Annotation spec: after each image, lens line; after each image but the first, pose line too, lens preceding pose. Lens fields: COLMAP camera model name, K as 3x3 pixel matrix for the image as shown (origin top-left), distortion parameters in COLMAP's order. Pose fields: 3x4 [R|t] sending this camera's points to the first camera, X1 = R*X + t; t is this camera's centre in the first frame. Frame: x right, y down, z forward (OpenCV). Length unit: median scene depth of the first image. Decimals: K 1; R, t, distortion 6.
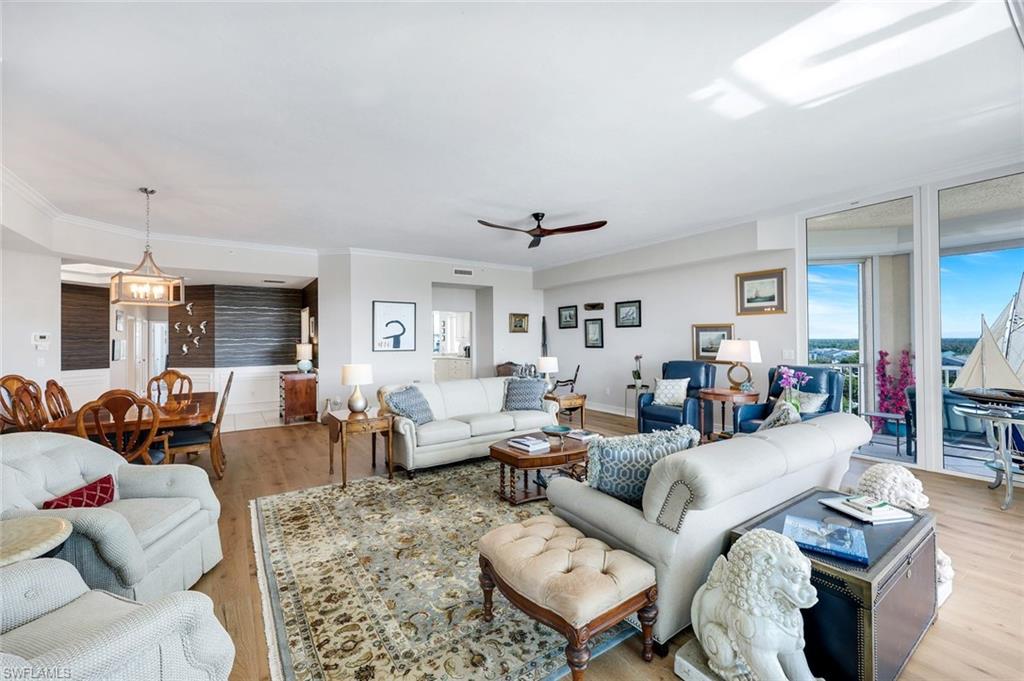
lens RADIAL K [[416.9, 0, 512.0], [0, 416.9, 334.8], [0, 0, 1]] dist [-0.001333, 0.000047]
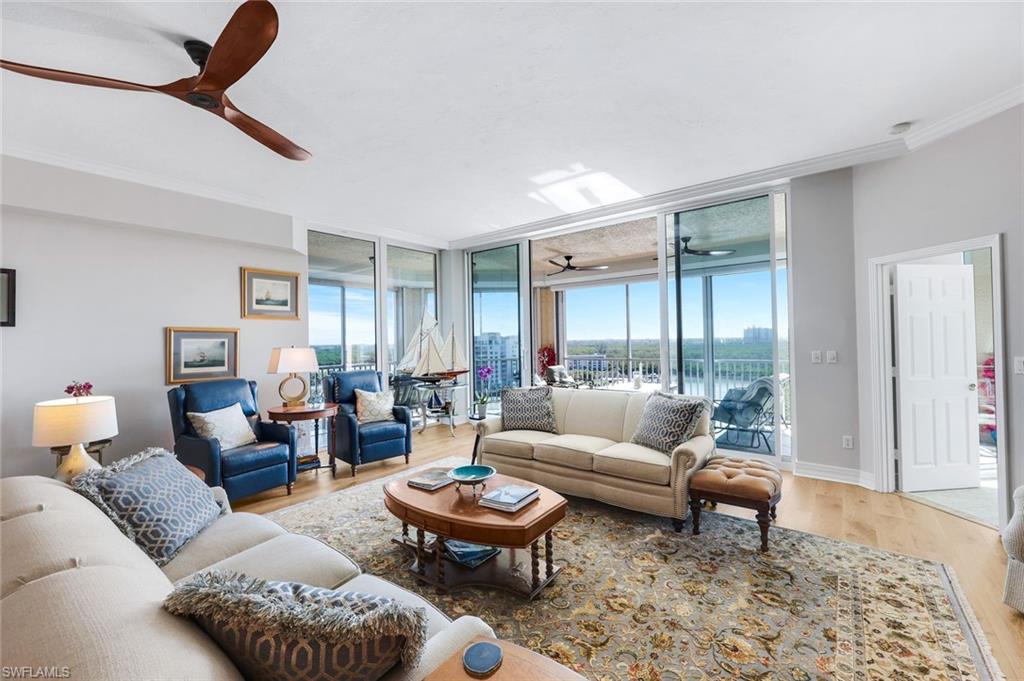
lens RADIAL K [[416.9, 0, 512.0], [0, 416.9, 334.8], [0, 0, 1]] dist [-0.001333, 0.000047]
pose [[-0.291206, 0.024516, 0.956346, -0.388350], [0.014713, 0.999668, -0.021147, 0.010040], [-0.956547, 0.007912, -0.291470, 0.757914]]
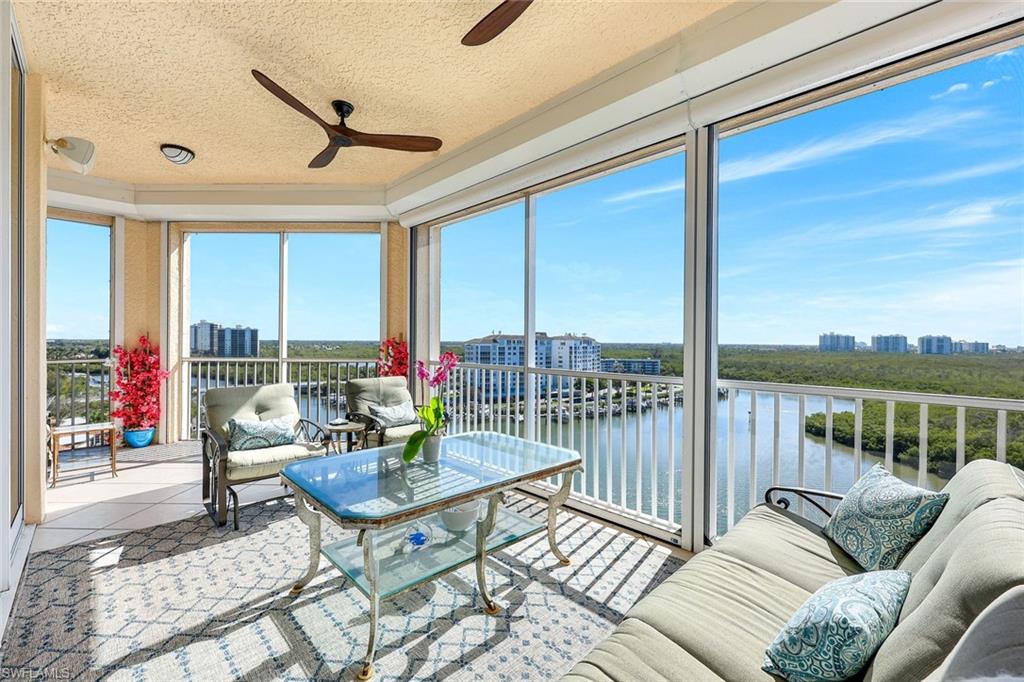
lens RADIAL K [[425.9, 0, 512.0], [0, 425.9, 341.0], [0, 0, 1]] dist [0.002255, 0.000169]
pose [[-0.177712, 0.004985, 0.984070, 0.286539], [-0.013737, 0.999877, -0.007546, 0.033686], [-0.983987, -0.014859, -0.177621, 0.047080]]
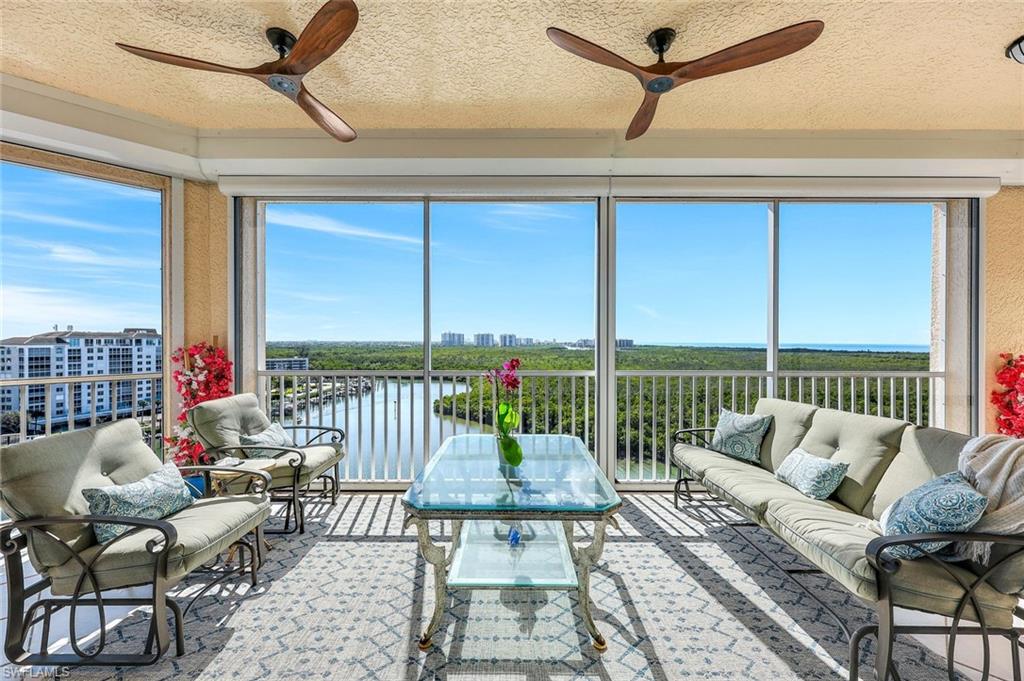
lens RADIAL K [[419.5, 0, 510.2], [0, 419.5, 341.3], [0, 0, 1]] dist [0.001135, 0.000194]
pose [[-0.822435, 0.005126, 0.568836, 0.456272], [0.002196, 0.999981, -0.005835, 0.026841], [-0.568855, -0.003550, -0.822430, 0.384288]]
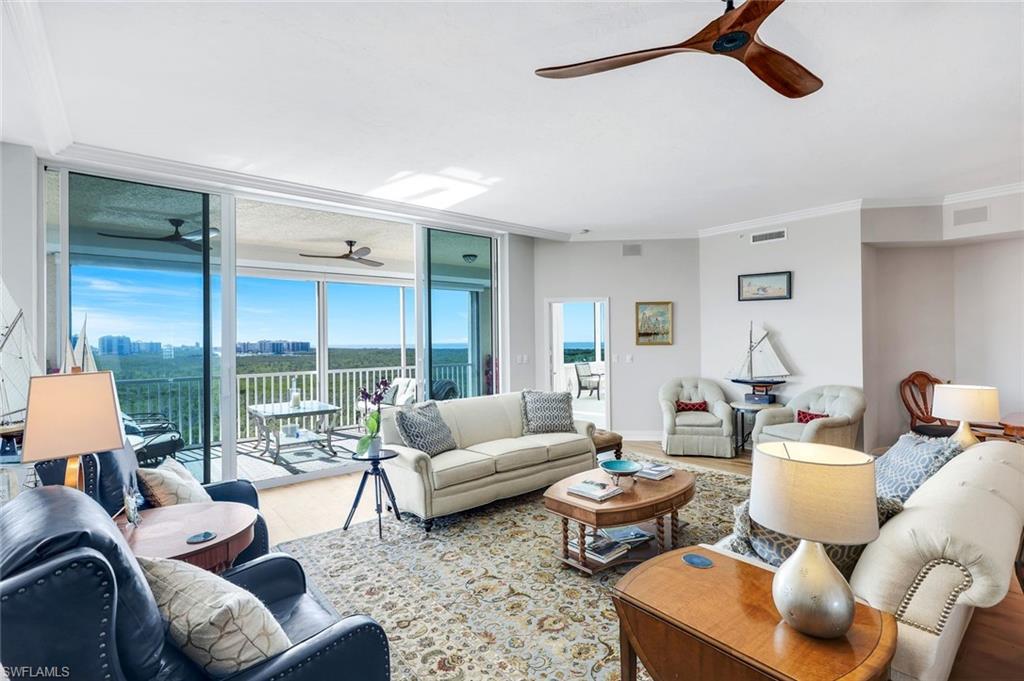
lens RADIAL K [[484.3, 0, 517.4], [0, 484.3, 342.0], [0, 0, 1]] dist [0.001690, 0.000330]
pose [[-0.996085, 0.021605, -0.085716, 0.248335], [0.021678, 0.999765, 0.000087, -0.003827], [0.085697, -0.001771, -0.996320, 1.258632]]
